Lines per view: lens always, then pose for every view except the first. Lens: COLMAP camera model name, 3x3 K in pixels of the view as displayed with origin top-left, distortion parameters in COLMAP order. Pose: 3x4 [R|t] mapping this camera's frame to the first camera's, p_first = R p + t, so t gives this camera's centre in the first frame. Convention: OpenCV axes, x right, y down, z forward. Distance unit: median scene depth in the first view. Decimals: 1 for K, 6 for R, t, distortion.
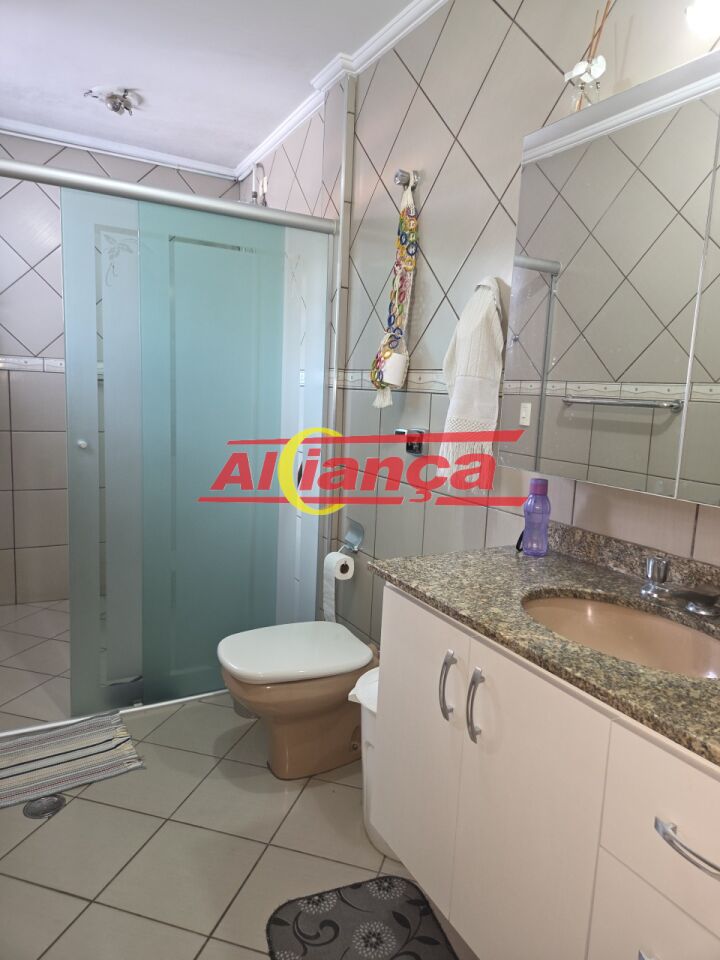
lens RADIAL K [[645.7, 0, 361.3], [0, 645.7, 479.3], [0, 0, 1]] dist [0.066332, -0.052111]
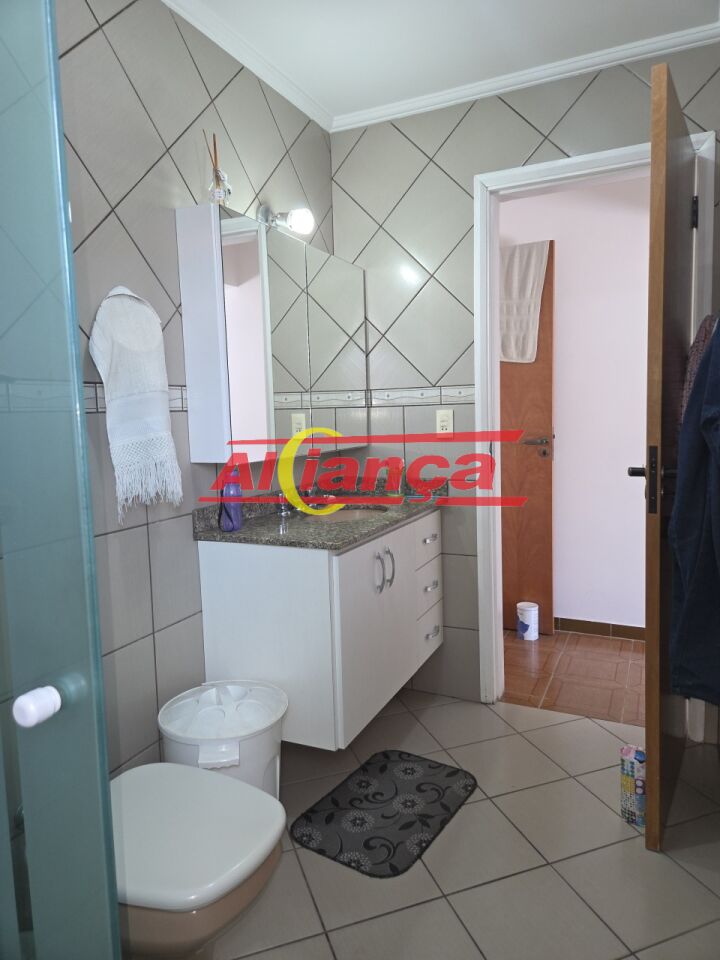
lens RADIAL K [[645.7, 0, 361.6], [0, 645.7, 479.7], [0, 0, 1]] dist [0.066332, -0.052111]
pose [[-0.592481, -0.098689, 0.799517, -0.945638], [0.126807, 0.968670, 0.213539, -0.238254], [-0.795542, 0.227902, -0.561404, 1.541125]]
